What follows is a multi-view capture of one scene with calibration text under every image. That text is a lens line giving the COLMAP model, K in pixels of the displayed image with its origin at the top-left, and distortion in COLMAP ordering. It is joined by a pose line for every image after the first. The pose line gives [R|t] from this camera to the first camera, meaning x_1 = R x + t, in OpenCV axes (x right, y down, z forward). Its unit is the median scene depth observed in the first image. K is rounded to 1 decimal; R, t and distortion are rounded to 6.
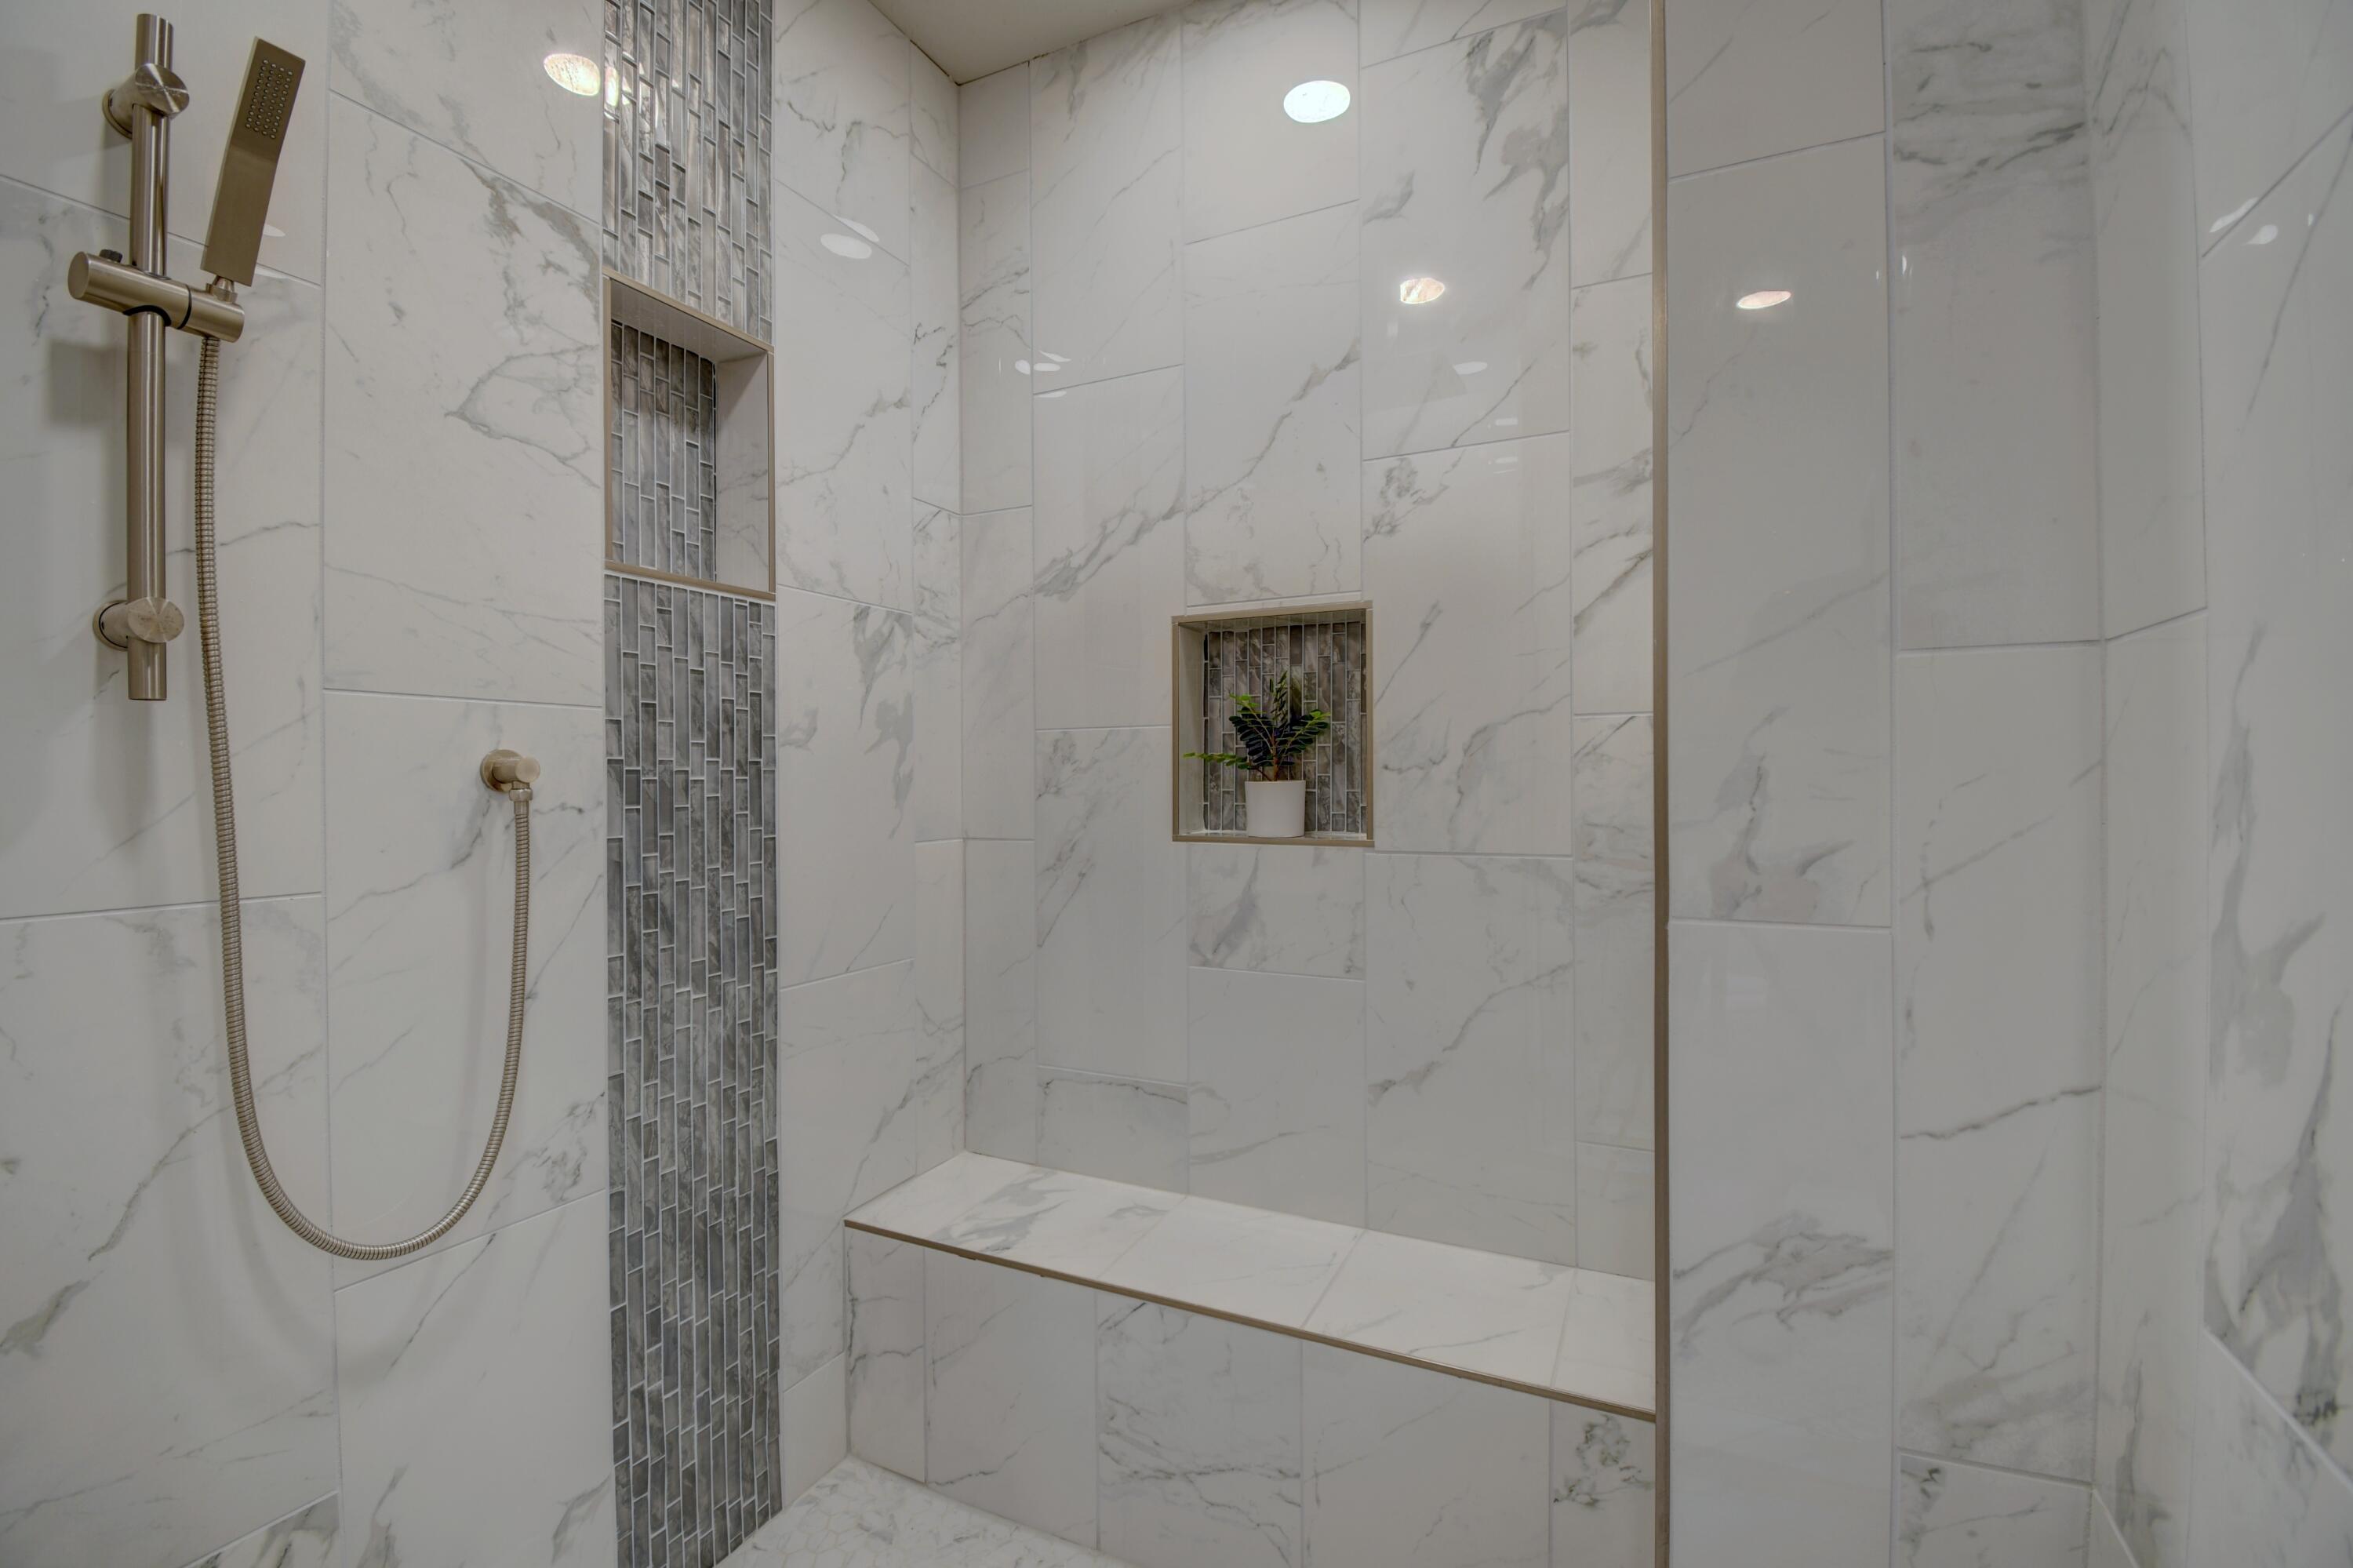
lens RADIAL K [[1039.9, 0, 1185.5], [0, 1039.9, 784.7], [0, 0, 1]] dist [0.011100, -0.019802]
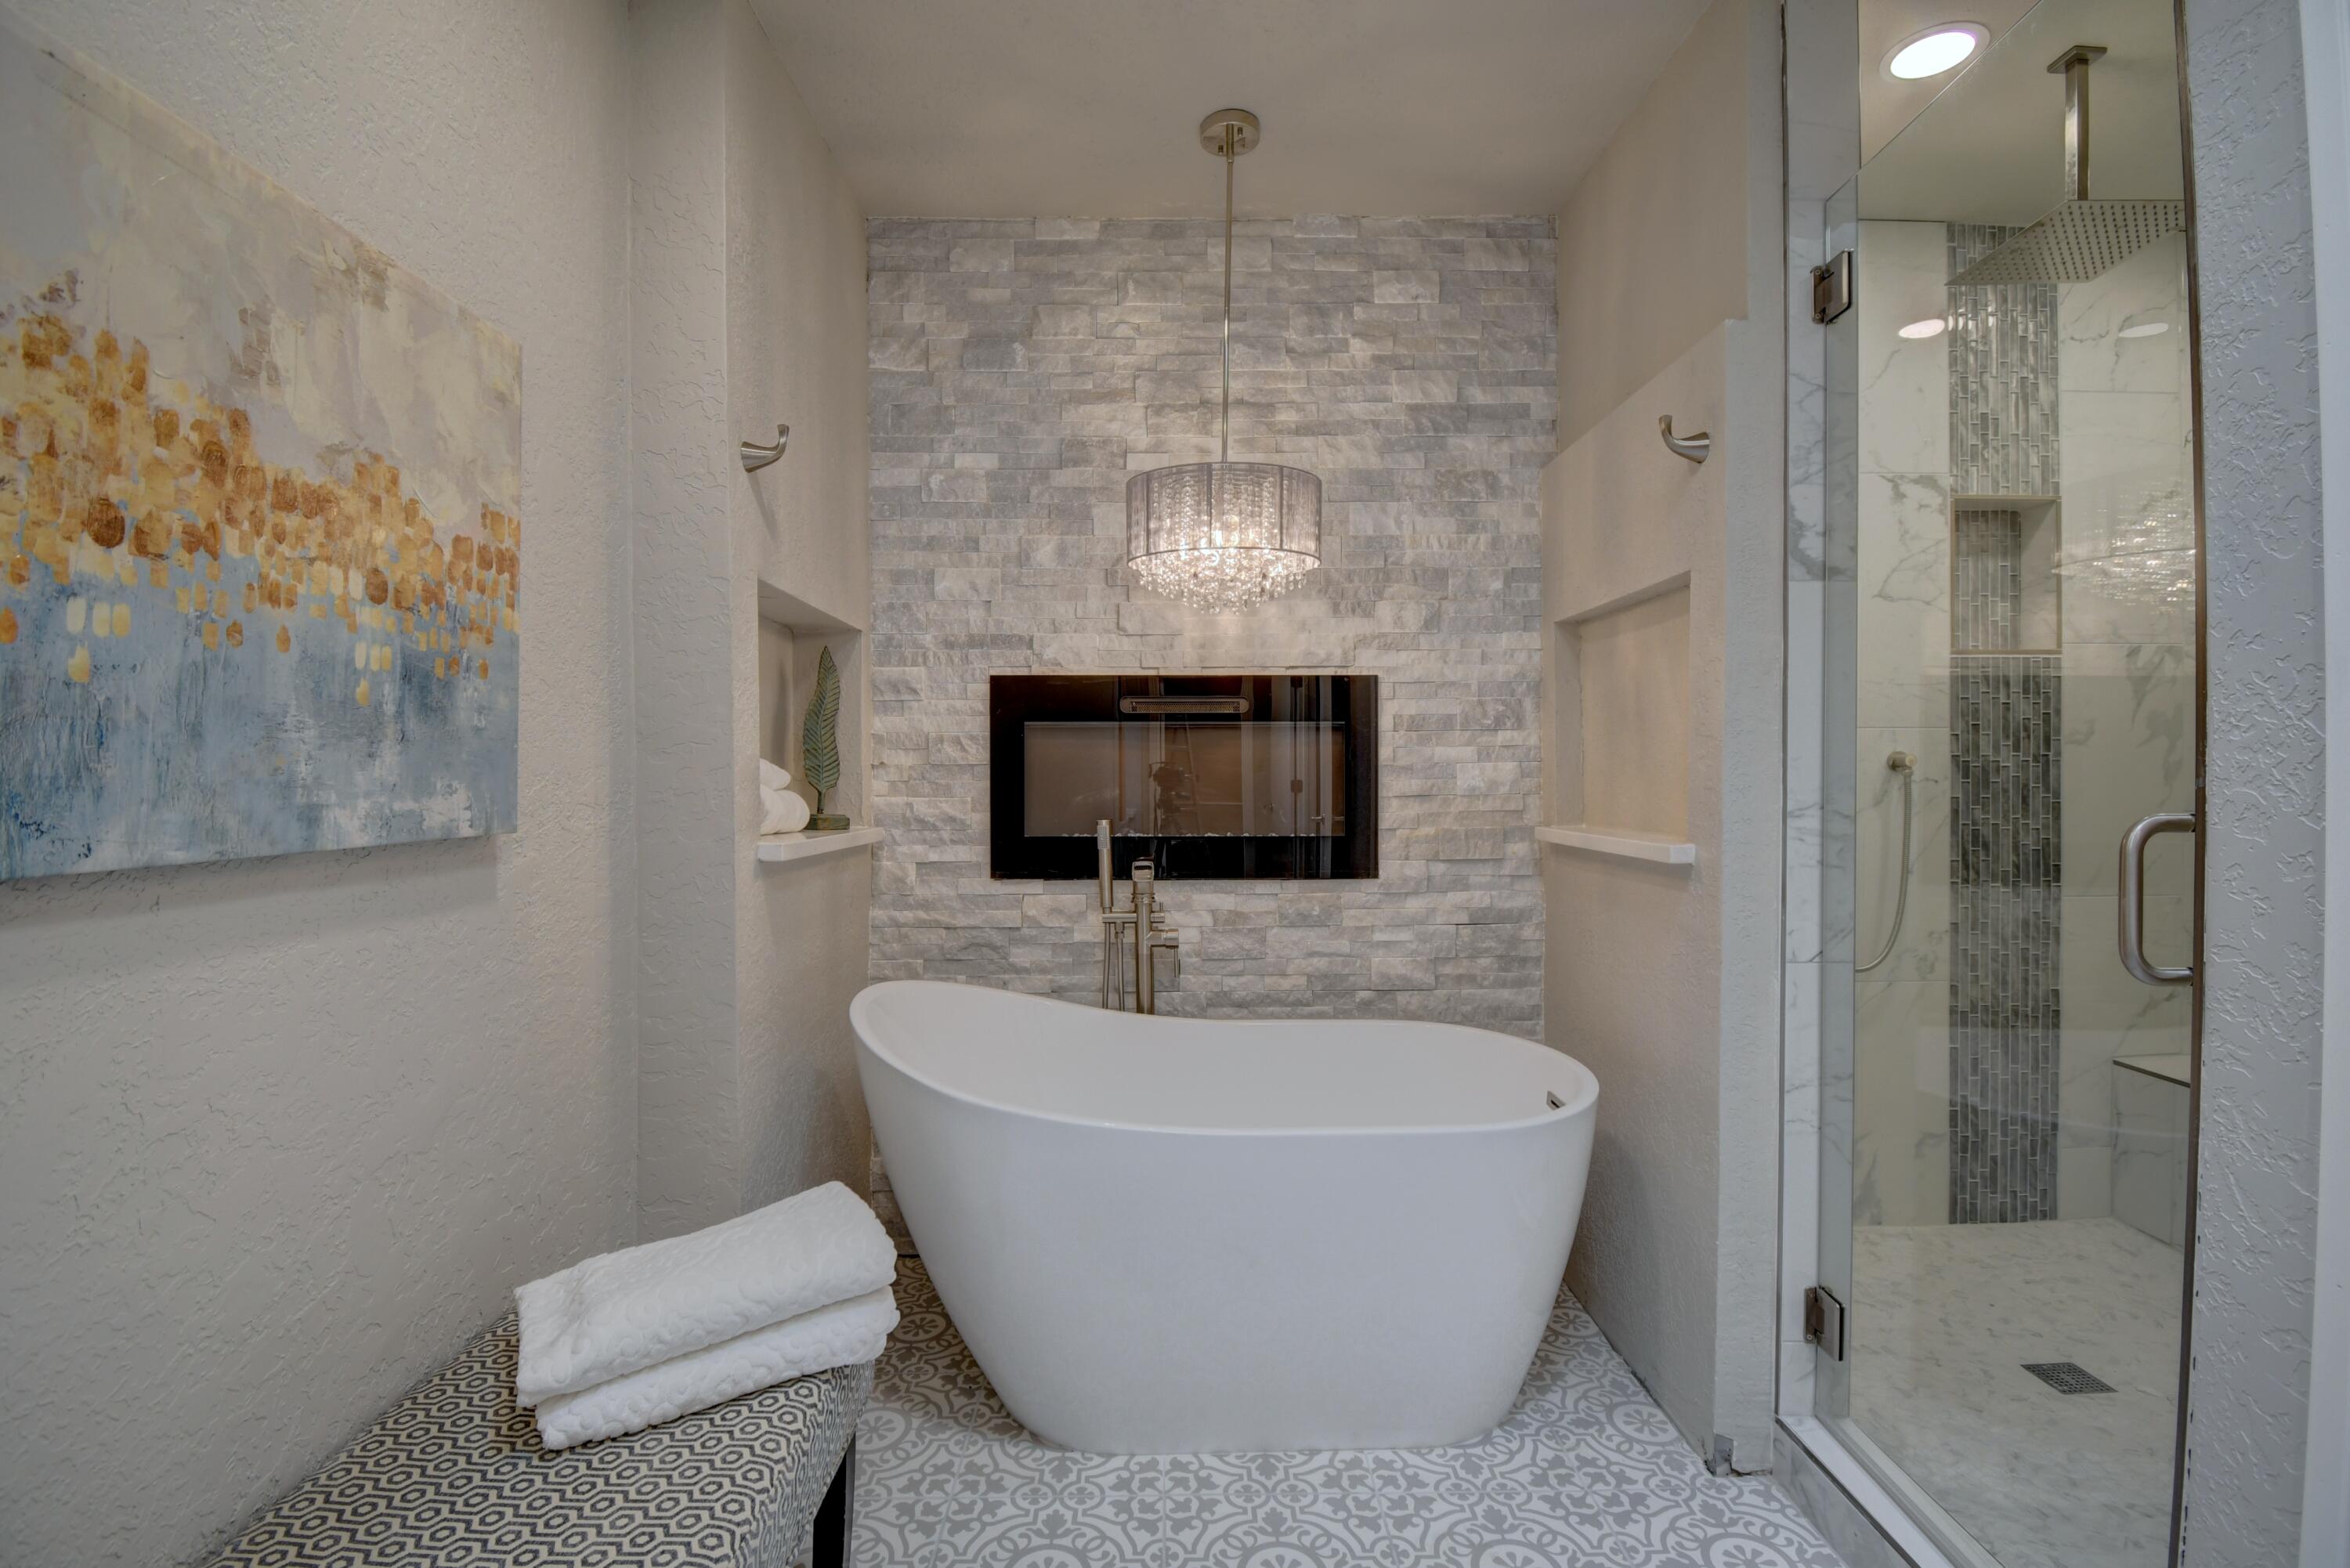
lens RADIAL K [[1038.4, 0, 1194.0], [0, 1038.4, 775.3], [0, 0, 1]] dist [0.011100, -0.019802]
pose [[0.443450, 0.008579, -0.896258, 0.476722], [-0.002678, 0.999962, 0.008246, 0.000798], [0.896295, -0.001257, 0.443457, -0.968642]]
